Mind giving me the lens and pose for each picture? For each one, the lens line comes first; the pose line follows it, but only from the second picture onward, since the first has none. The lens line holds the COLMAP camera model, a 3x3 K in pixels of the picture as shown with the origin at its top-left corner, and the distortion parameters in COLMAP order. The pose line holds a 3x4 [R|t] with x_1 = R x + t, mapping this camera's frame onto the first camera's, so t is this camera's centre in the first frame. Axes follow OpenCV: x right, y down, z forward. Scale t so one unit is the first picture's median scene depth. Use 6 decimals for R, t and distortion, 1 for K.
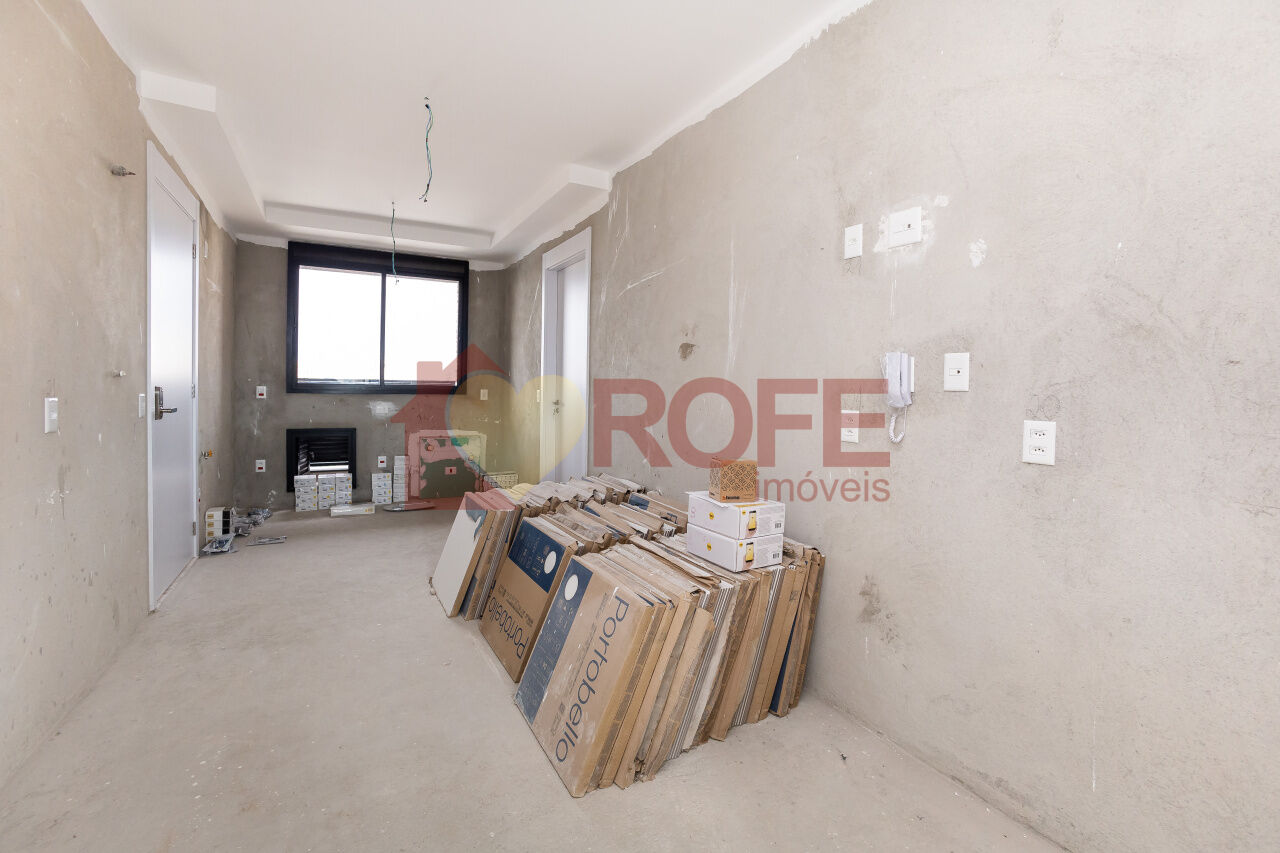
lens RADIAL K [[574.9, 0, 639.2], [0, 574.9, 400.9], [0, 0, 1]] dist [-0.085534, 0.043226]
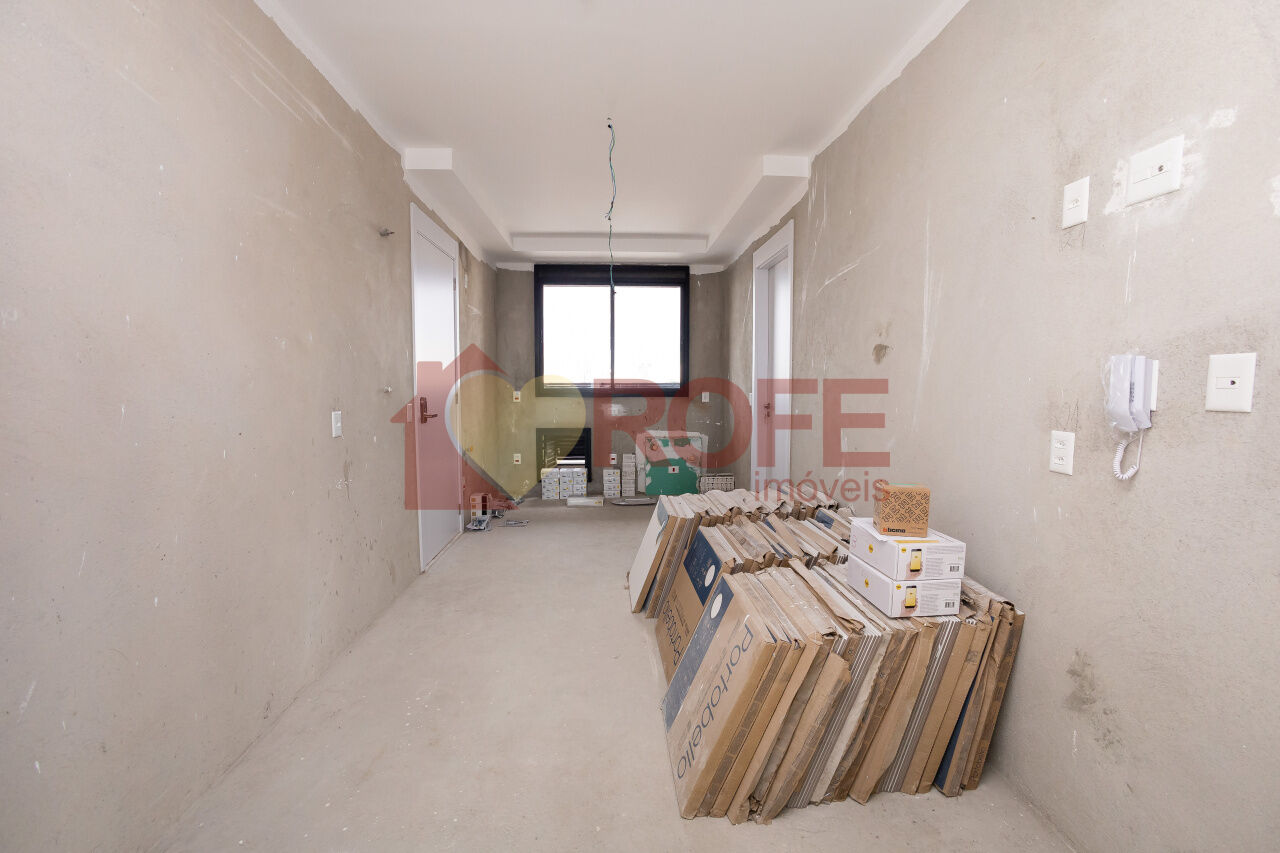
lens RADIAL K [[569.9, 0, 640.0], [0, 569.9, 426.5], [0, 0, 1]] dist [-0.086064, 0.041647]
pose [[0.894169, 0.017848, -0.447374, 0.184184], [0.007146, 0.998509, 0.054118, -0.031742], [0.447673, -0.051588, 0.892708, 0.089050]]
